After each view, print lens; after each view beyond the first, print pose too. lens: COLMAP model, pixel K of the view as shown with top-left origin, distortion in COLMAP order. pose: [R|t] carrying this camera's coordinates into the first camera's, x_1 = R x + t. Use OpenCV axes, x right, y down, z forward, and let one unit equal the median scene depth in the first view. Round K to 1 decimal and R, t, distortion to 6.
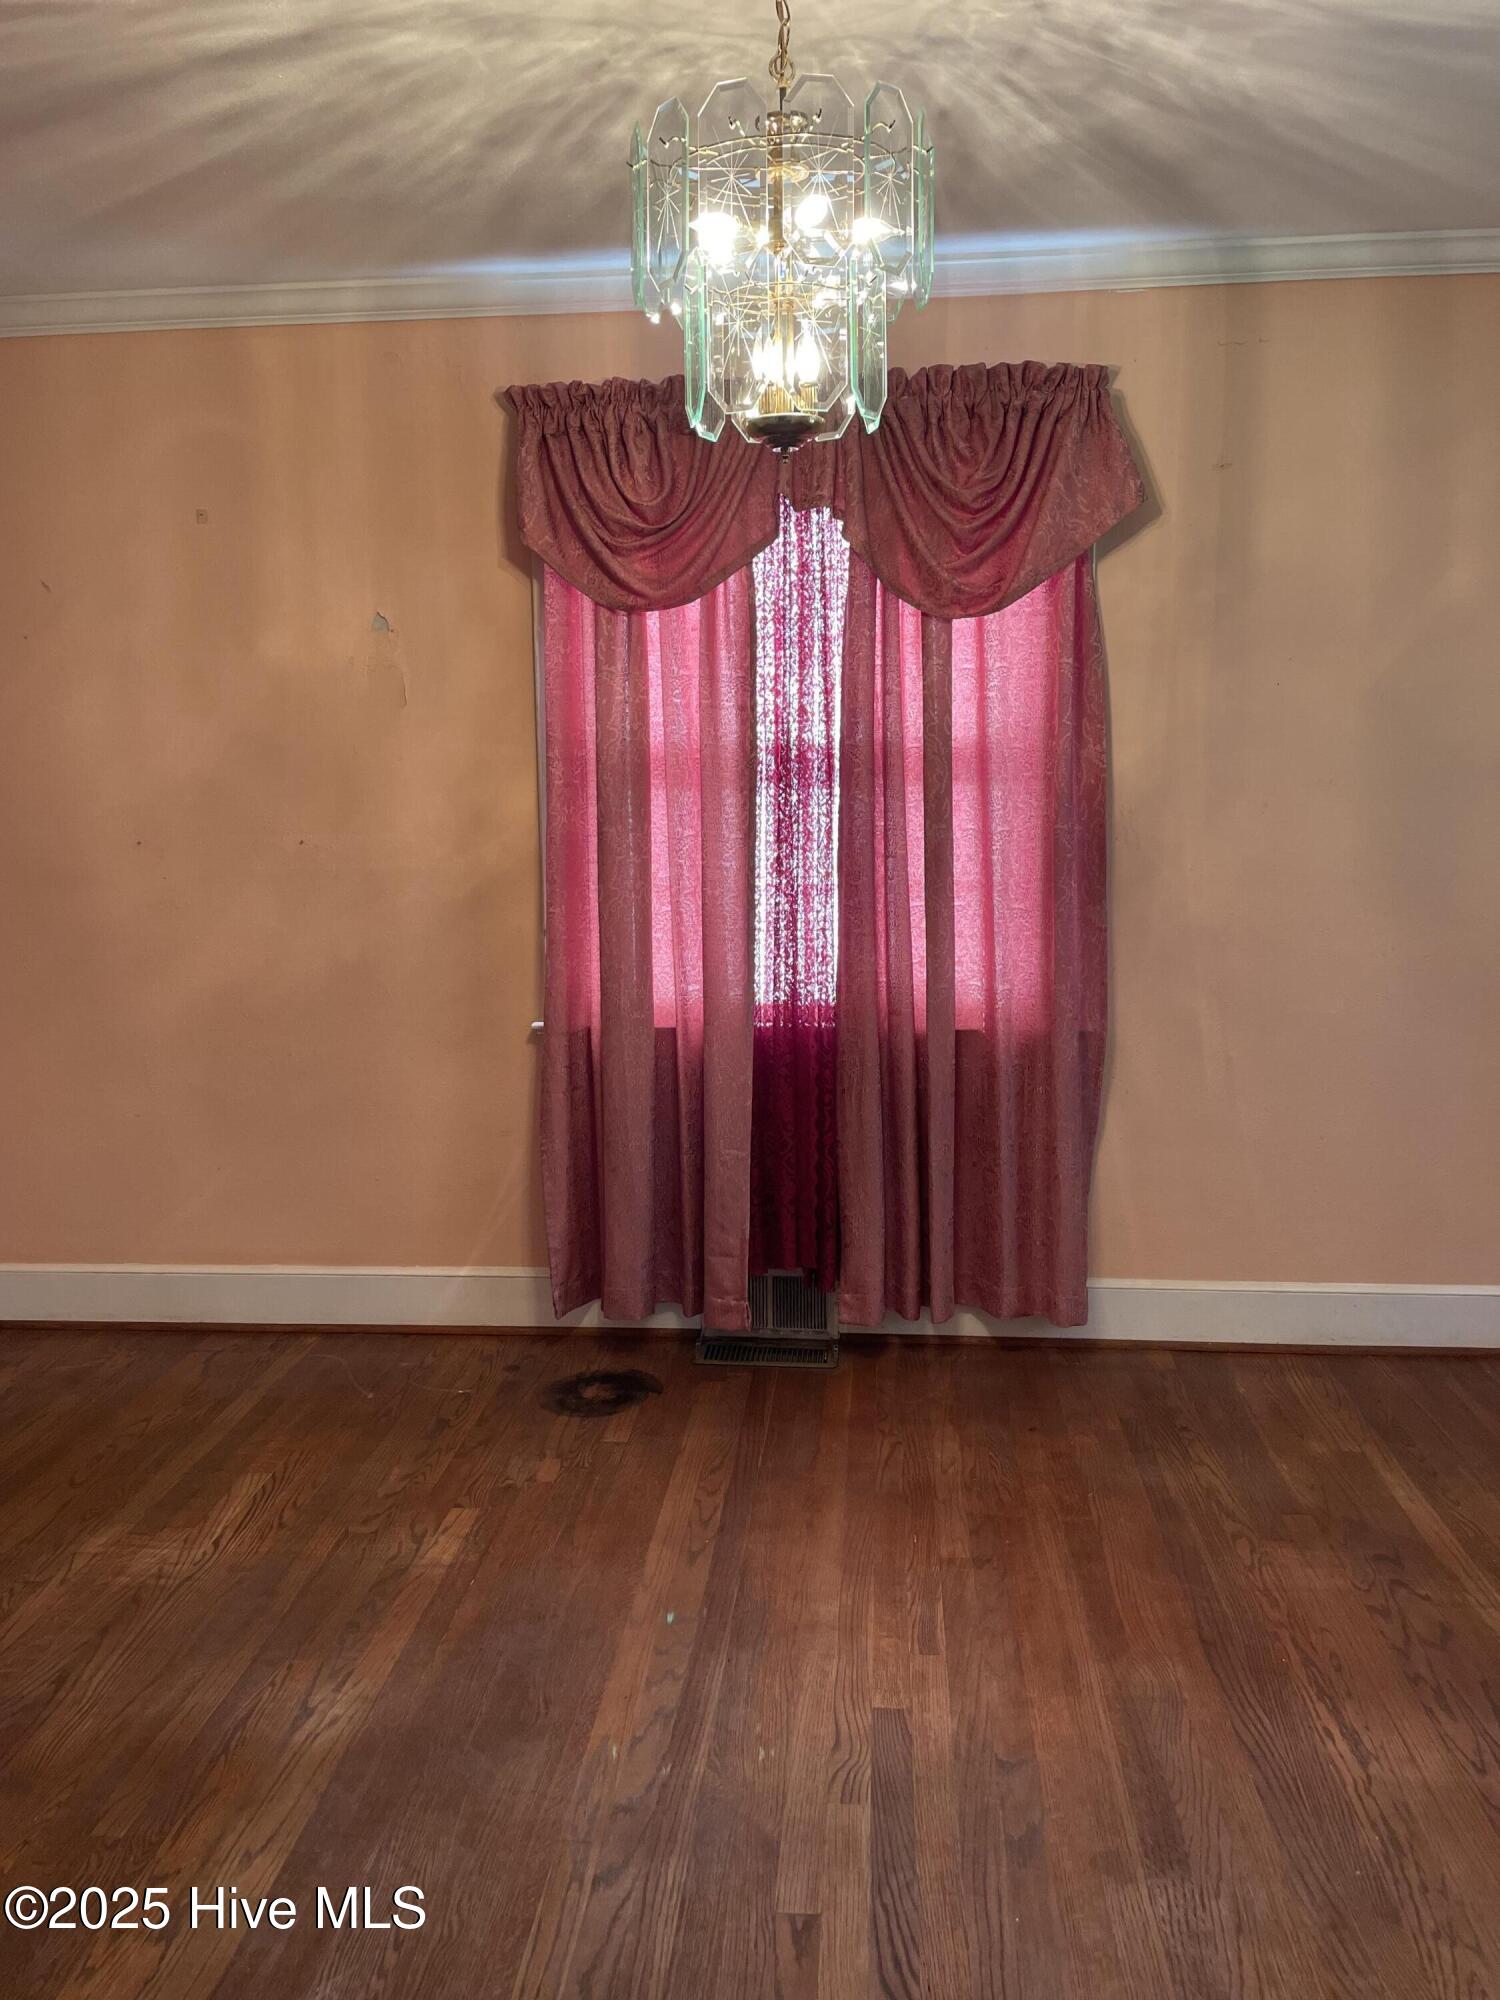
lens RADIAL K [[1471.5, 0, 750.0], [0, 1471.5, 1000.0], [0, 0, 1]] dist [0.096282, -0.142019]
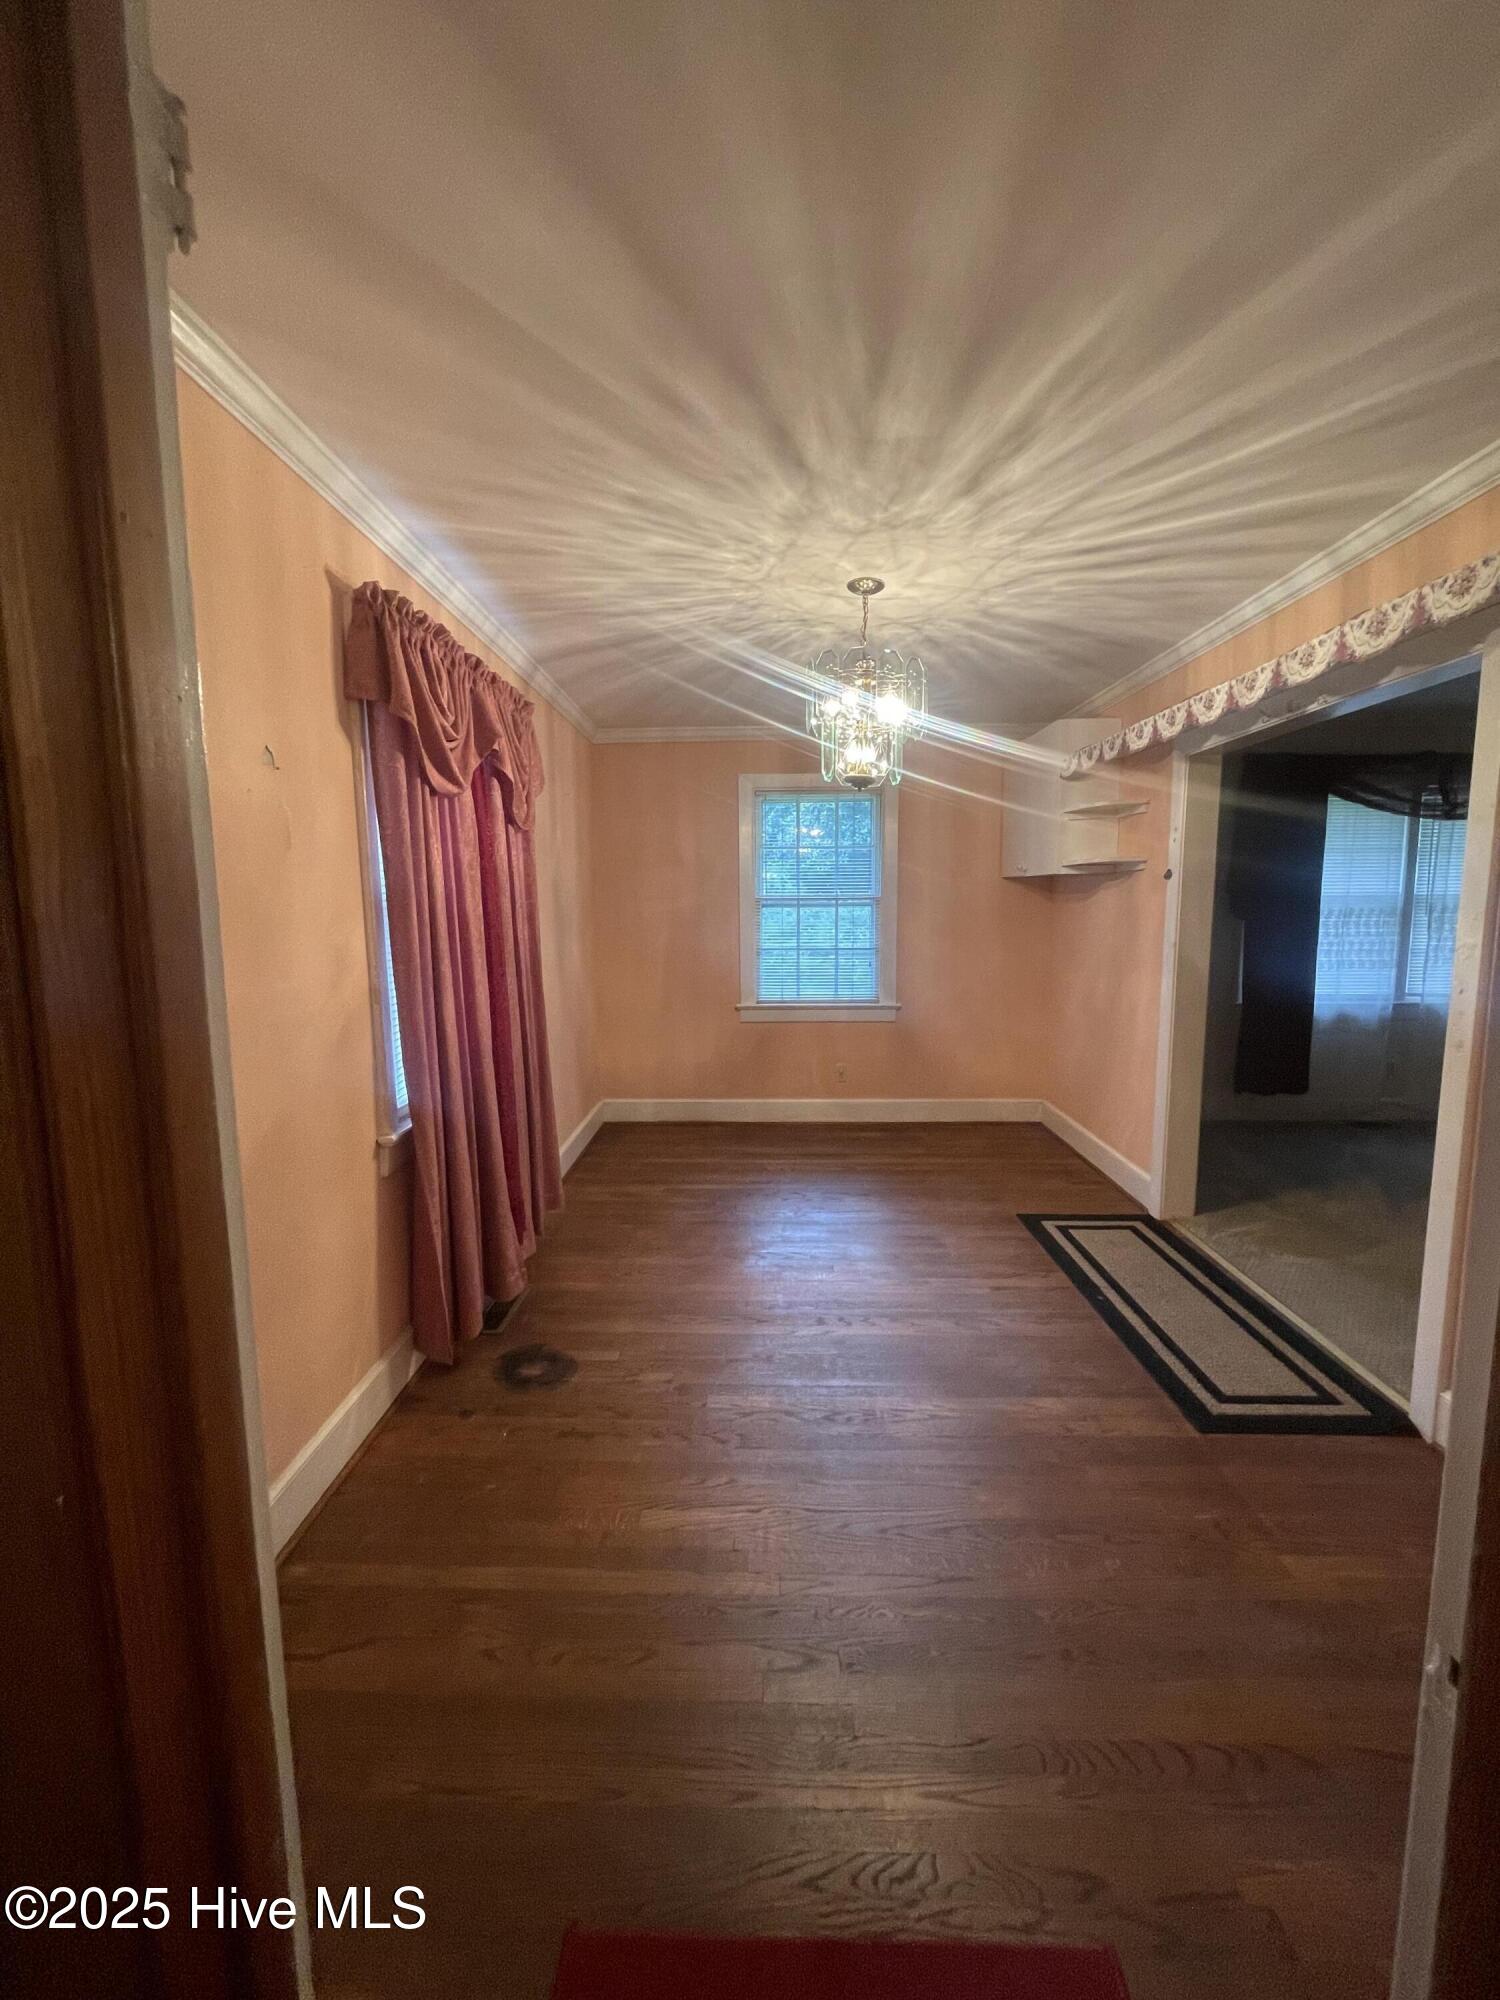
lens RADIAL K [[807.0, 0, 750.0], [0, 807.0, 1000.0], [0, 0, 1]] dist [0.000020, -0.000062]
pose [[-0.053675, -0.105392, 0.992981, -1.006726], [0.146640, 0.982802, 0.112238, -0.151031], [-0.987733, 0.151635, -0.037297, 0.967138]]
